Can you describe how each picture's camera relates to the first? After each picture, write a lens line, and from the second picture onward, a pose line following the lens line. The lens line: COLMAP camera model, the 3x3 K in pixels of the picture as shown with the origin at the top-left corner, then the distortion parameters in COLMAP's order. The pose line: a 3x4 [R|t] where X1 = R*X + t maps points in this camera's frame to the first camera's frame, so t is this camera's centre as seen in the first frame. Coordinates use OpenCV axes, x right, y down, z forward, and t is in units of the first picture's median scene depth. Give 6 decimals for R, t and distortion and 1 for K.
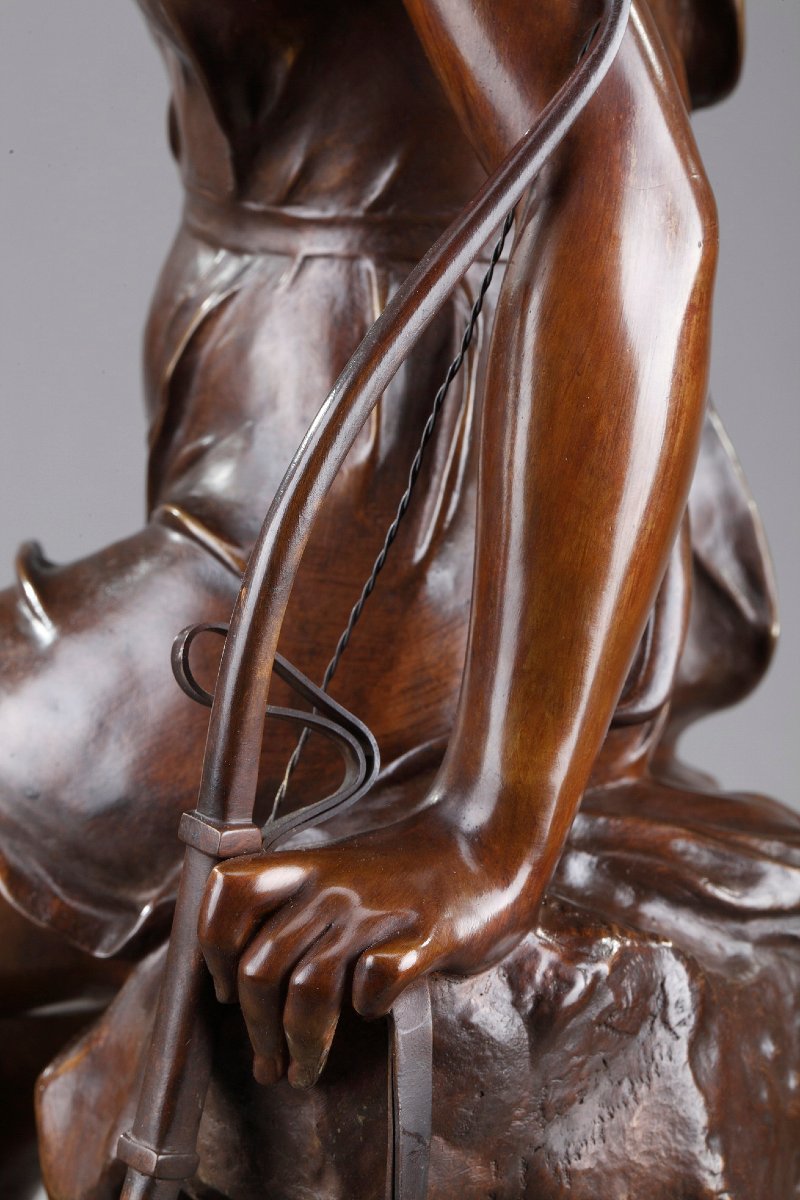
lens RADIAL K [[3668.5, 0, 400.0], [0, 3668.5, 600.0], [0, 0, 1]] dist [-0.067310, 1.278985]
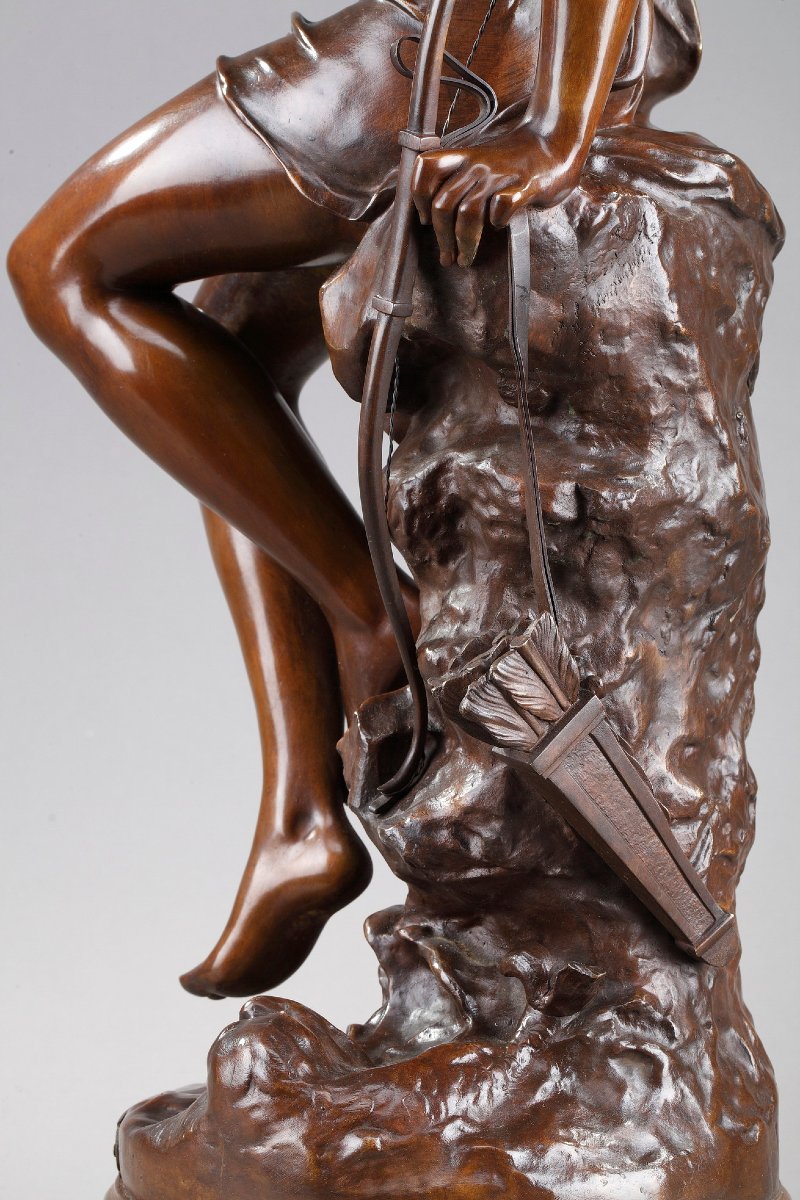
lens RADIAL K [[3668.5, 0, 400.0], [0, 3668.5, 600.0], [0, 0, 1]] dist [-0.067310, 1.278985]
pose [[0.999383, -0.035112, -0.000462, -0.065561], [0.035012, 0.995354, 0.089692, 0.129615], [-0.002690, -0.089652, 0.995969, -0.976925]]
